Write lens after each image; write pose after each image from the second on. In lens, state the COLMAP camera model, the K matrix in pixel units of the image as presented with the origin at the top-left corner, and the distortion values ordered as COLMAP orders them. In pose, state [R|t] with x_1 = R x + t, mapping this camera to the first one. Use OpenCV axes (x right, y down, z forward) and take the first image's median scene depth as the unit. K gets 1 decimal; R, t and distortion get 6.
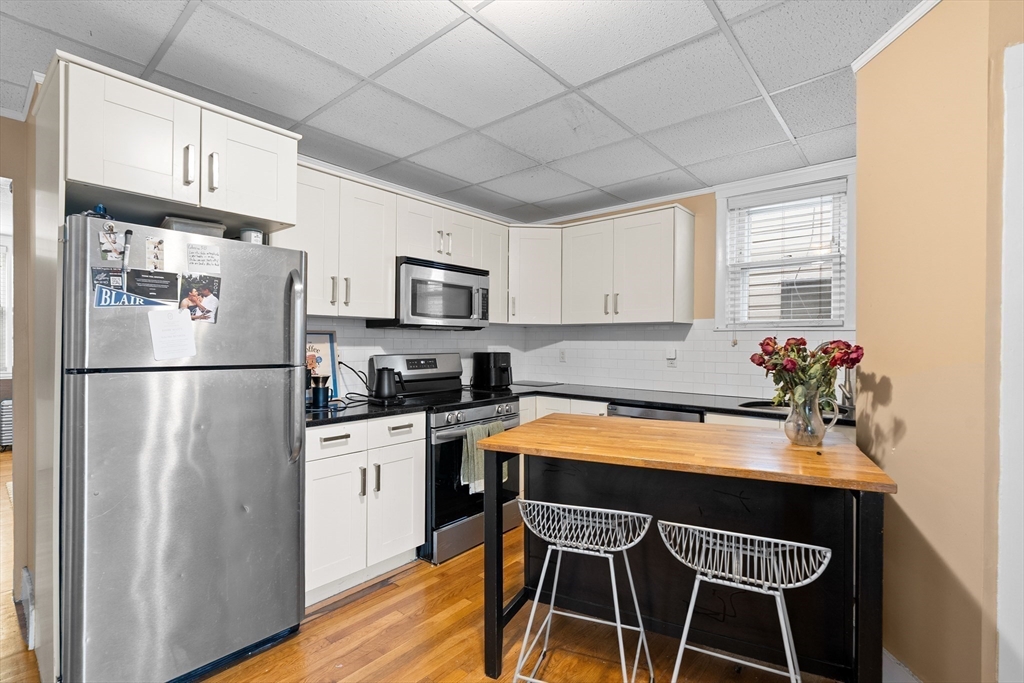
lens RADIAL K [[470.4, 0, 511.9], [0, 470.4, 343.2], [0, 0, 1]] dist [0.002082, -0.000253]
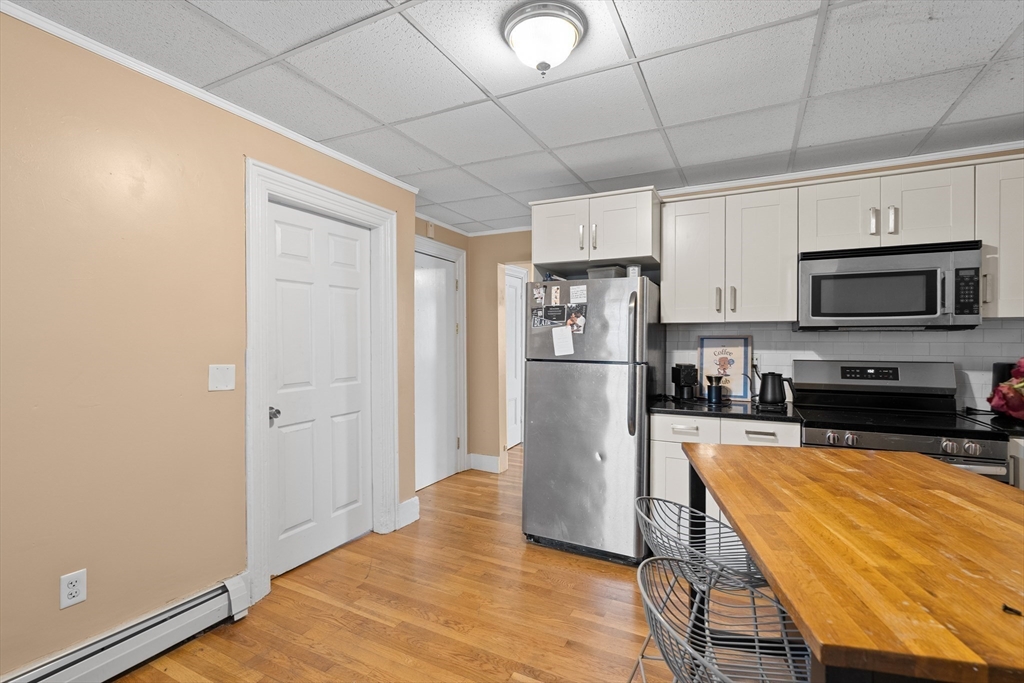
lens RADIAL K [[470.4, 0, 521.7], [0, 470.4, 342.5], [0, 0, 1]] dist [0.002082, -0.000253]
pose [[0.241375, -0.003922, -0.970424, 0.532210], [-0.006043, 0.999966, -0.005544, -0.001522], [0.970413, 0.007202, 0.241344, 0.252573]]
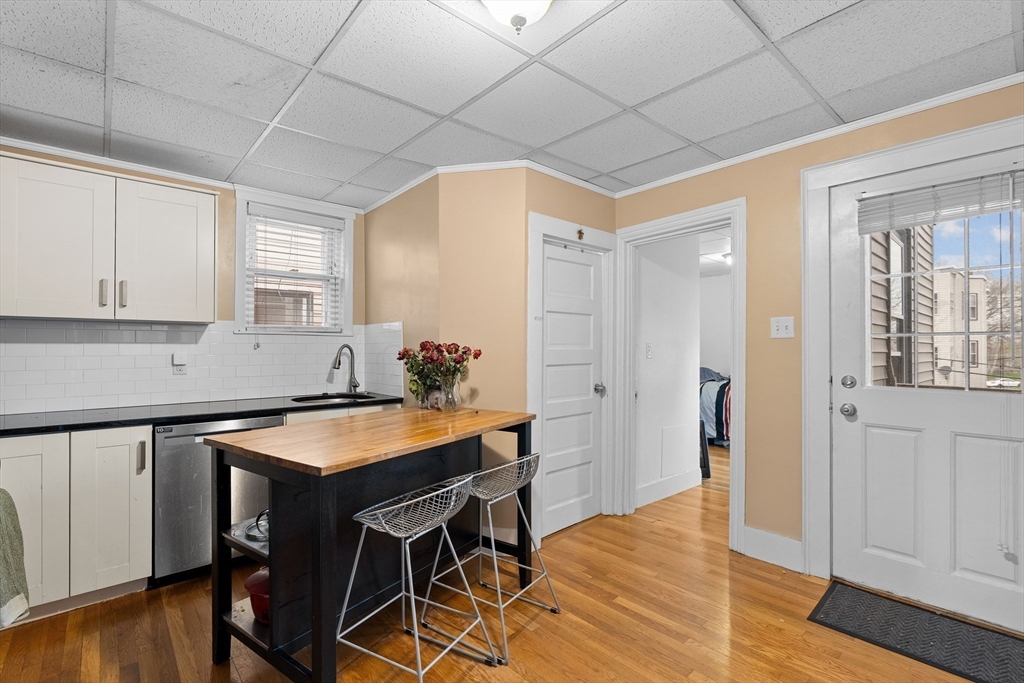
lens RADIAL K [[470.4, 0, 506.2], [0, 470.4, 343.4], [0, 0, 1]] dist [0.002082, -0.000253]
pose [[0.144933, 0.004714, 0.989430, -0.516413], [0.003954, 0.999978, -0.005343, 0.001901], [-0.989434, 0.004686, 0.144911, 0.358414]]
